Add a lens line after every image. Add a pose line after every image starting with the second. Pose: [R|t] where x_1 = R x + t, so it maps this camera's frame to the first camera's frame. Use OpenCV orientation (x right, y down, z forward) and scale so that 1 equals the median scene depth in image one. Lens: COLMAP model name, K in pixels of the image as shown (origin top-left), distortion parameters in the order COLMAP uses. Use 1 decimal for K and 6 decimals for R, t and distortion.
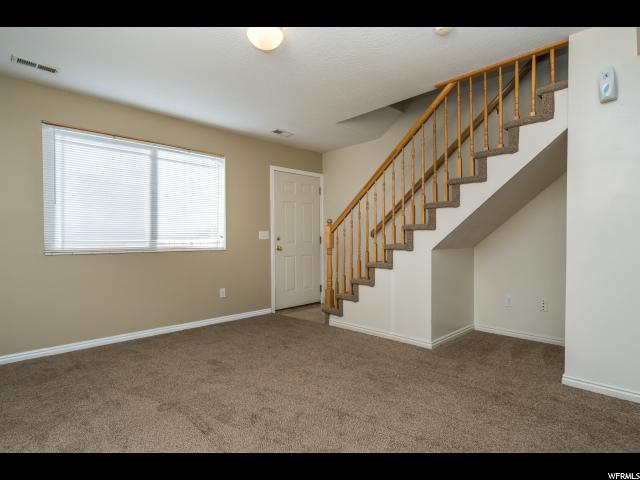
lens RADIAL K [[344.2, 0, 319.8], [0, 344.2, 240.0], [0, 0, 1]] dist [0.024606, 0.001315]
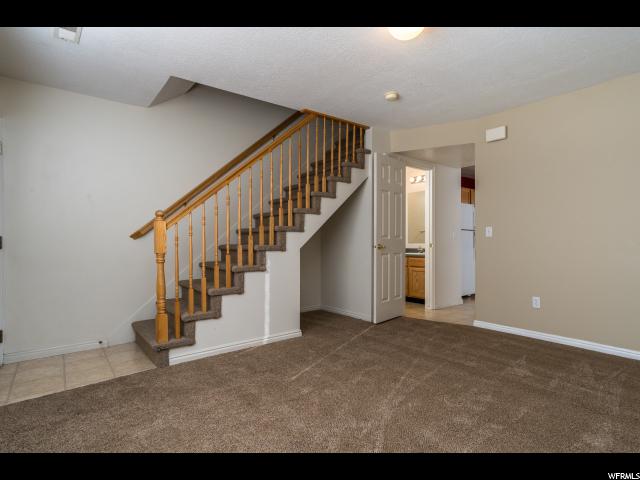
lens RADIAL K [[344.2, 0, 320.6], [0, 344.2, 240.5], [0, 0, 1]] dist [0.024606, 0.001315]
pose [[0.101220, -0.001286, 0.994863, -0.732398], [-0.003649, 0.999992, 0.001663, -0.002887], [-0.994857, -0.003799, 0.101214, 0.749393]]
